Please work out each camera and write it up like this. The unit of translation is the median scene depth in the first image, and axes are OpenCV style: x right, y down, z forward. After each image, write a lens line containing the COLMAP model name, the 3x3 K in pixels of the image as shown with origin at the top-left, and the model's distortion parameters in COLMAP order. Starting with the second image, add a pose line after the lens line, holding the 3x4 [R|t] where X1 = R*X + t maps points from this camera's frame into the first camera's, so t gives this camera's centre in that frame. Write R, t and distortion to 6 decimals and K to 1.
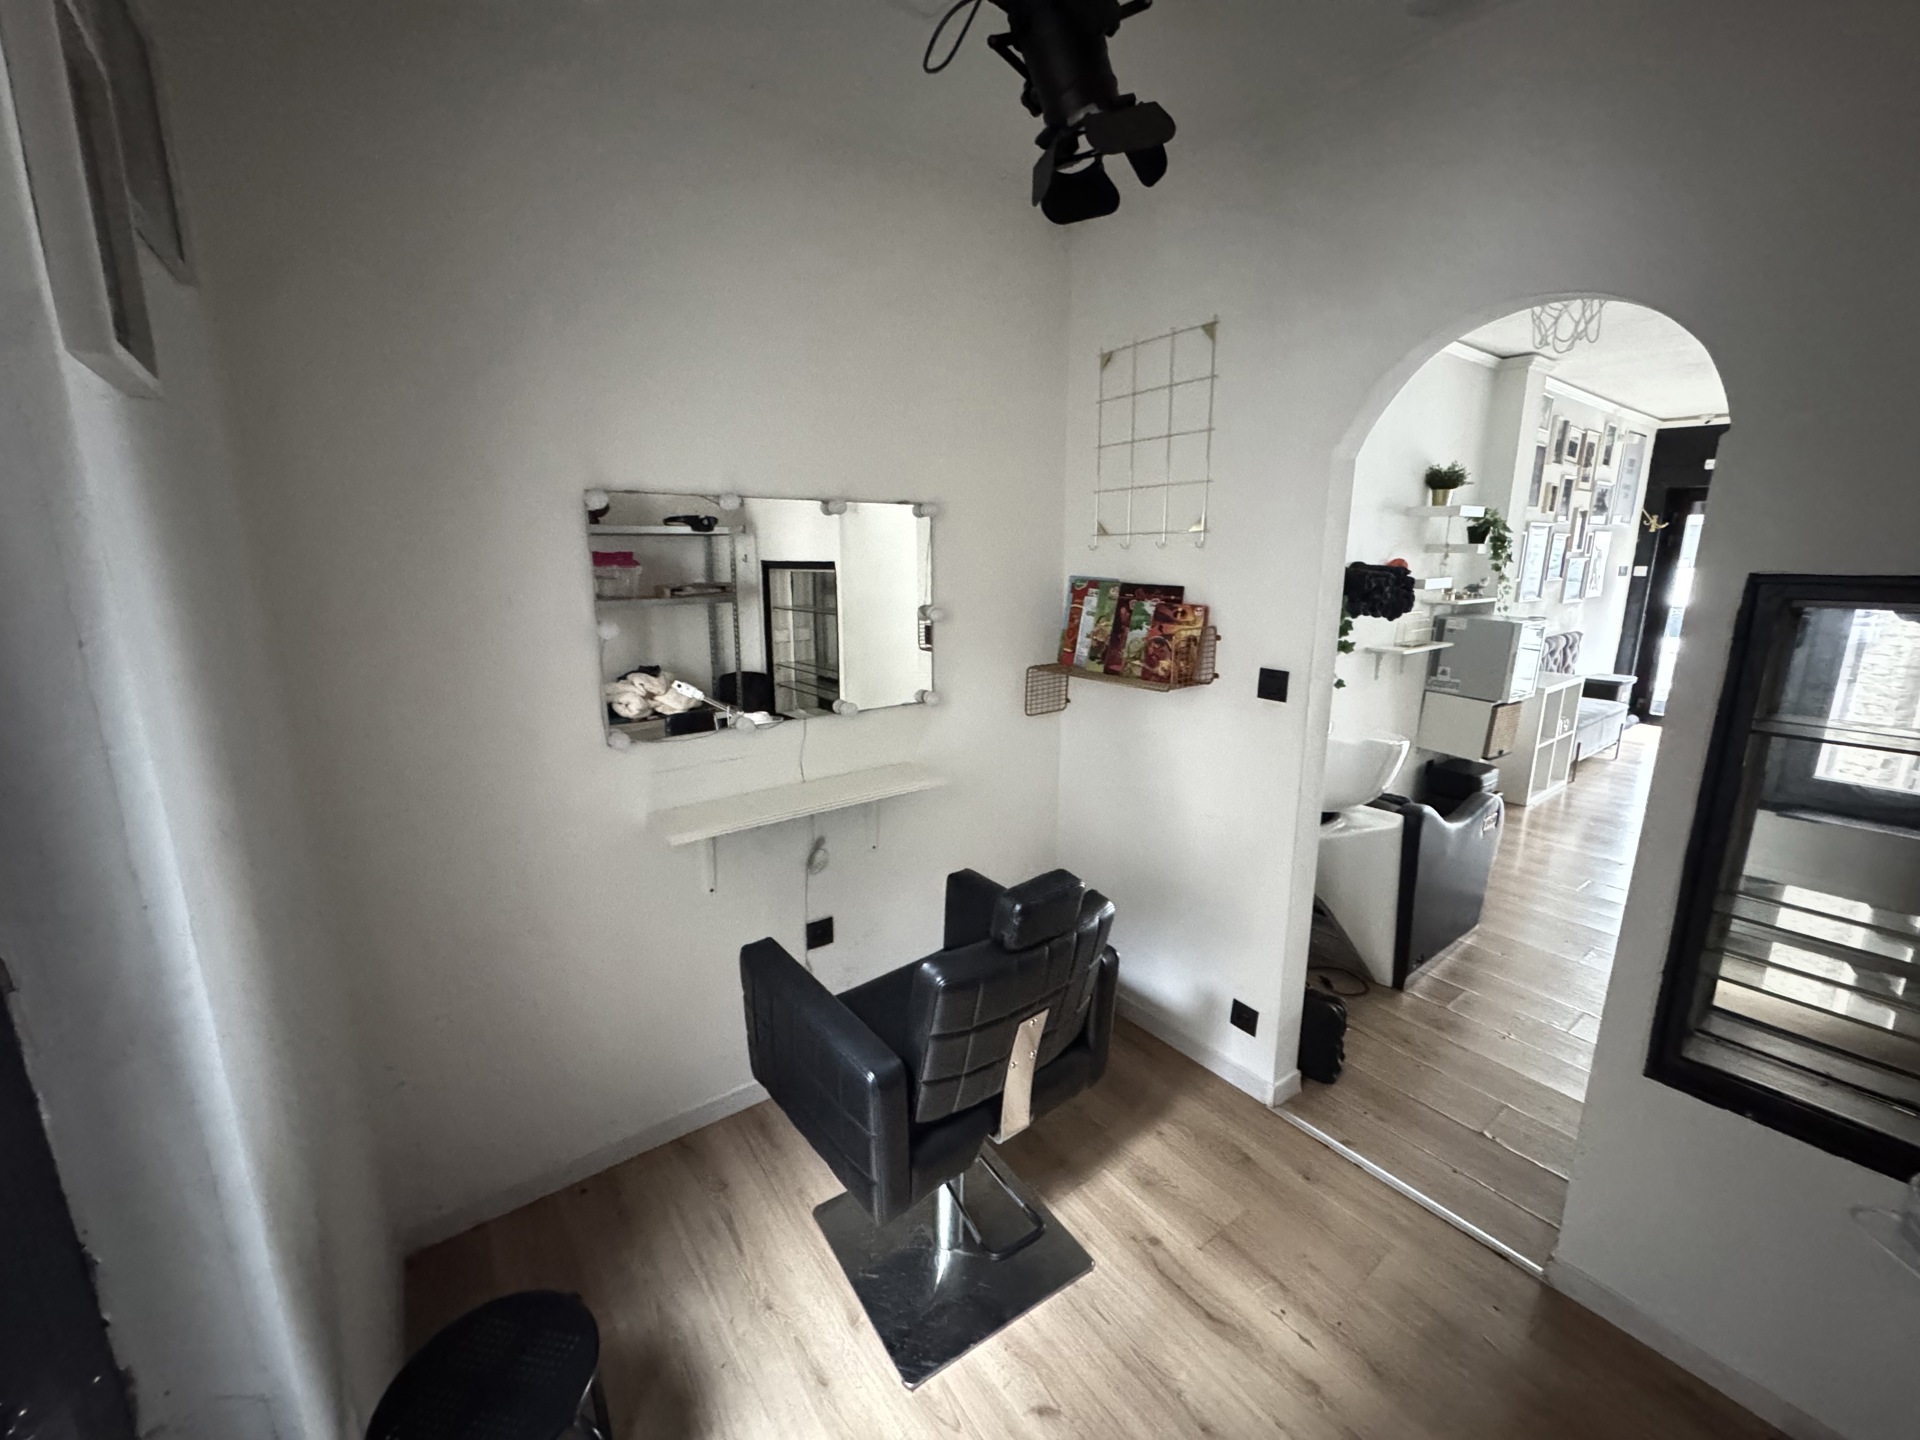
lens RADIAL K [[763.4, 0, 959.2], [0, 763.4, 714.7], [0, 0, 1]] dist [-0.002952, -0.000644]
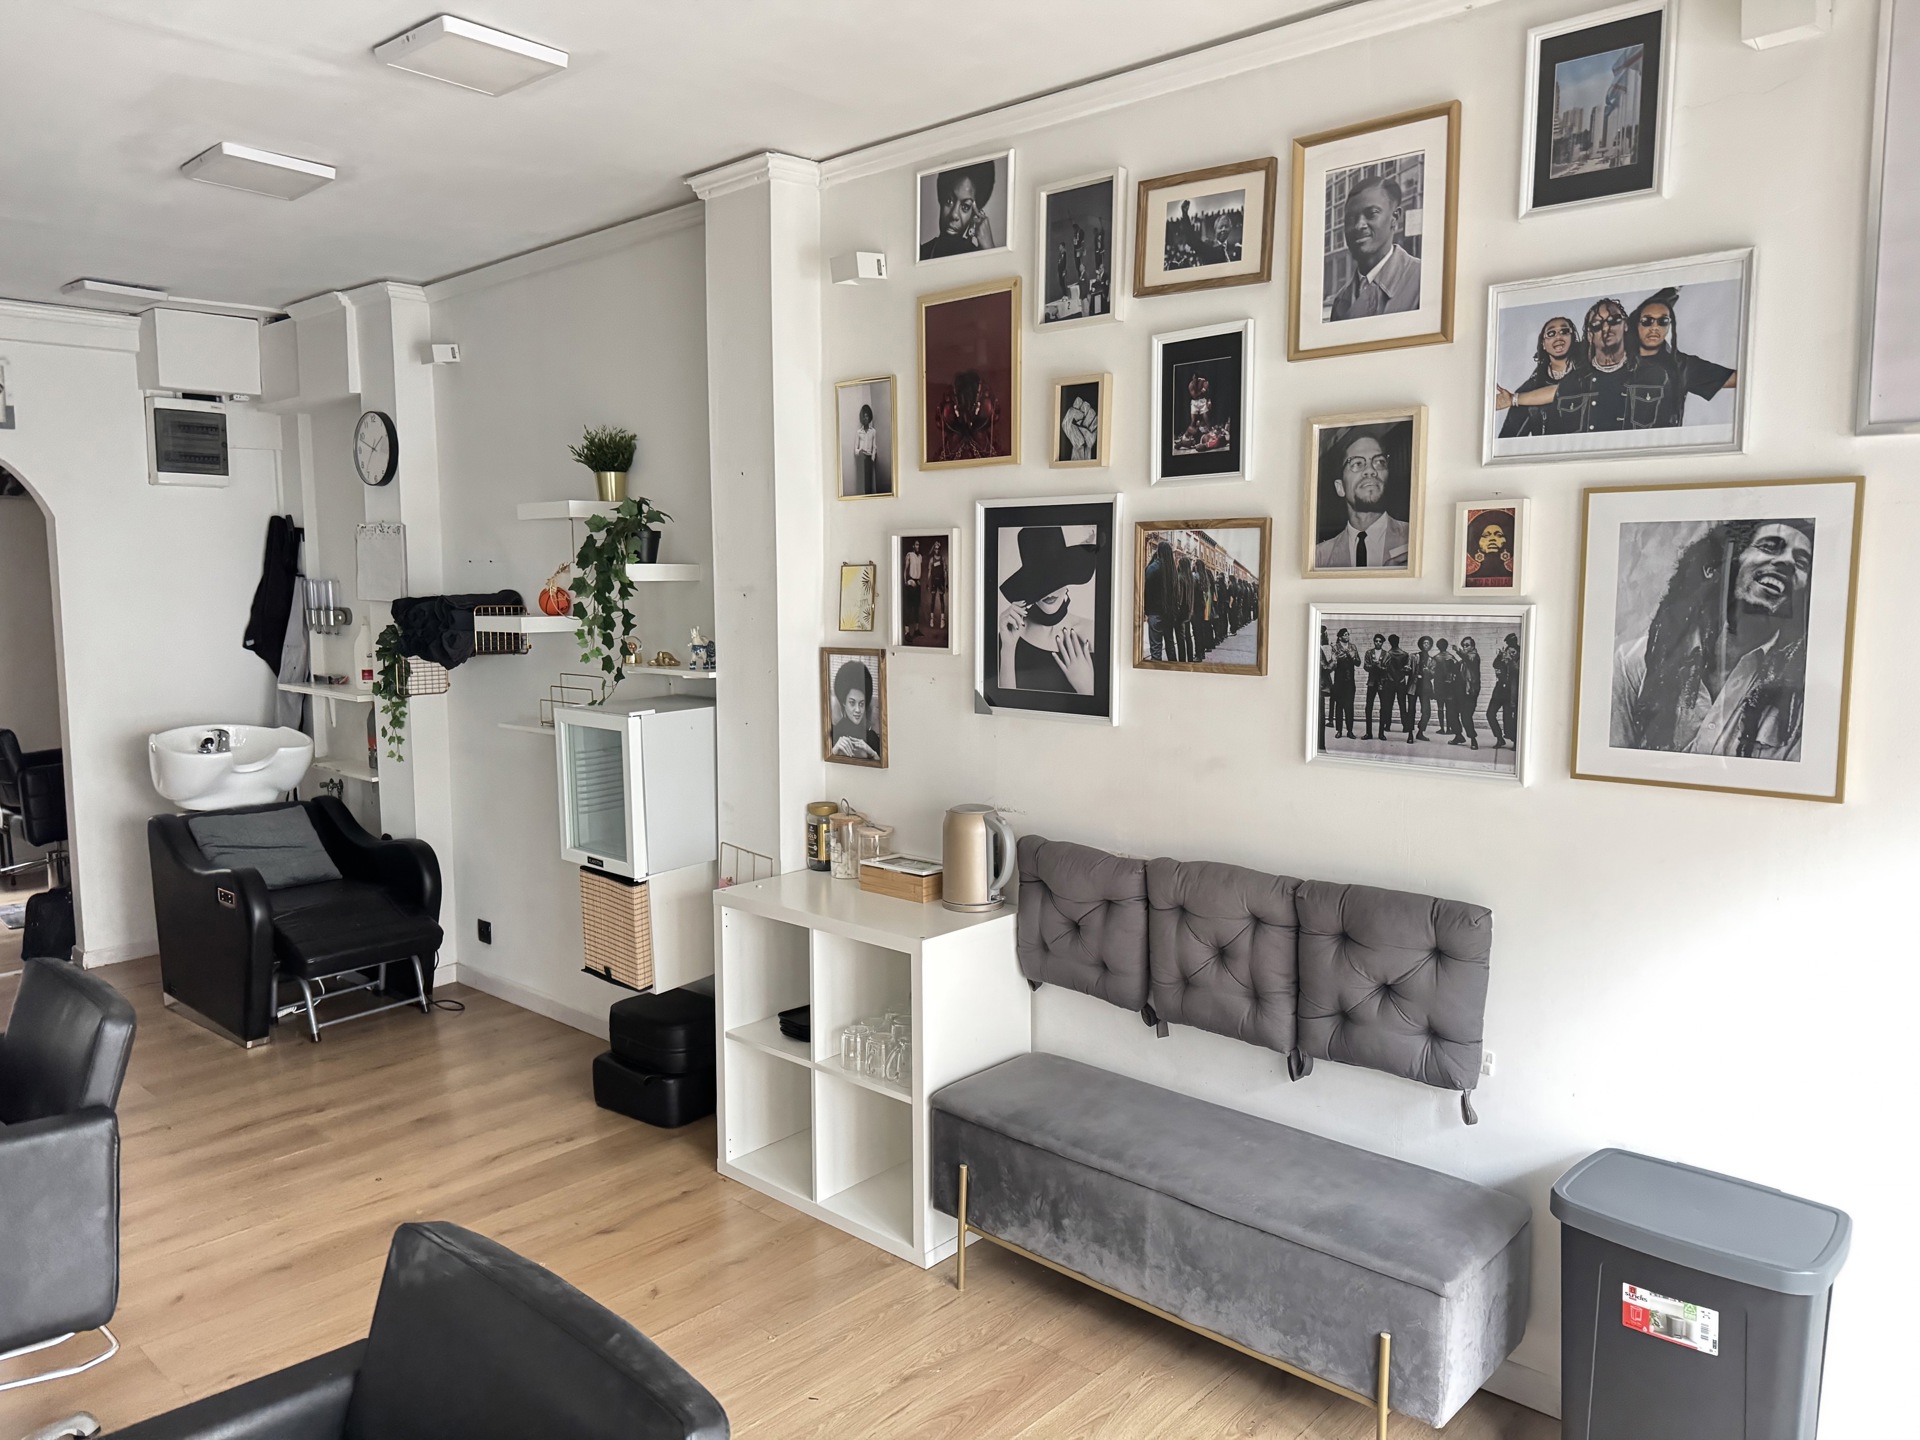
lens RADIAL K [[1336.2, 0, 960.0], [0, 1336.2, 720.0], [0, 0, 1]] dist [0.102301, -0.145635]
pose [[0.189084, 0.110110, -0.975768, 1.205652], [-0.198578, 0.977450, 0.071820, -0.167483], [0.961673, 0.180186, 0.206685, 0.756613]]
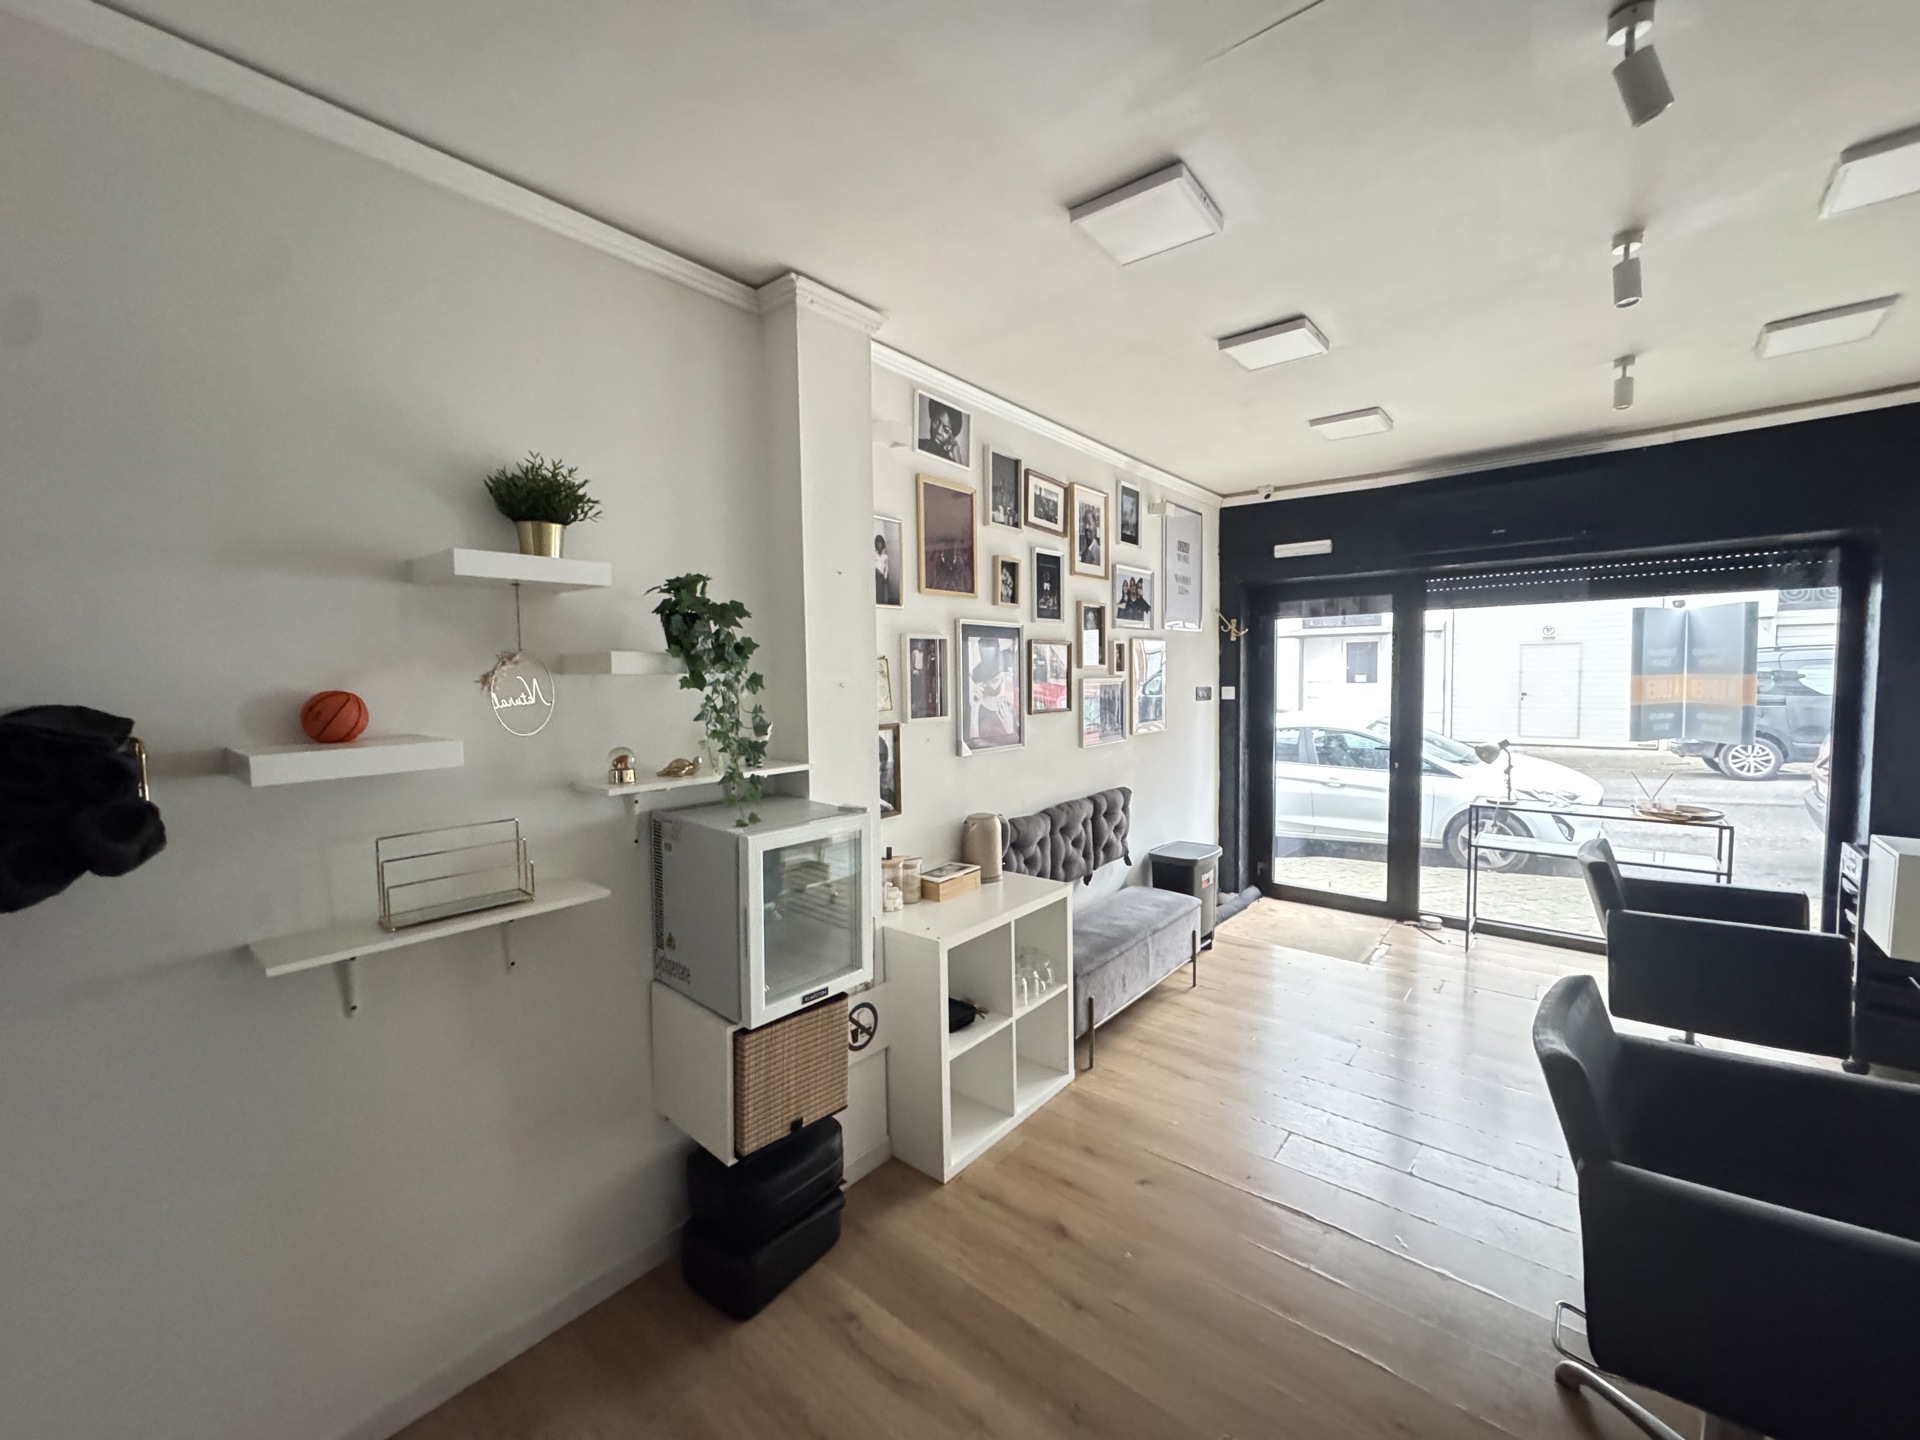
lens RADIAL K [[763.4, 0, 959.2], [0, 763.4, 714.7], [0, 0, 1]] dist [-0.002952, -0.000644]
pose [[0.972830, -0.024641, 0.230205, 0.532847], [0.060193, 0.987046, -0.148717, -0.083230], [-0.223559, 0.158533, 0.961711, 0.396413]]
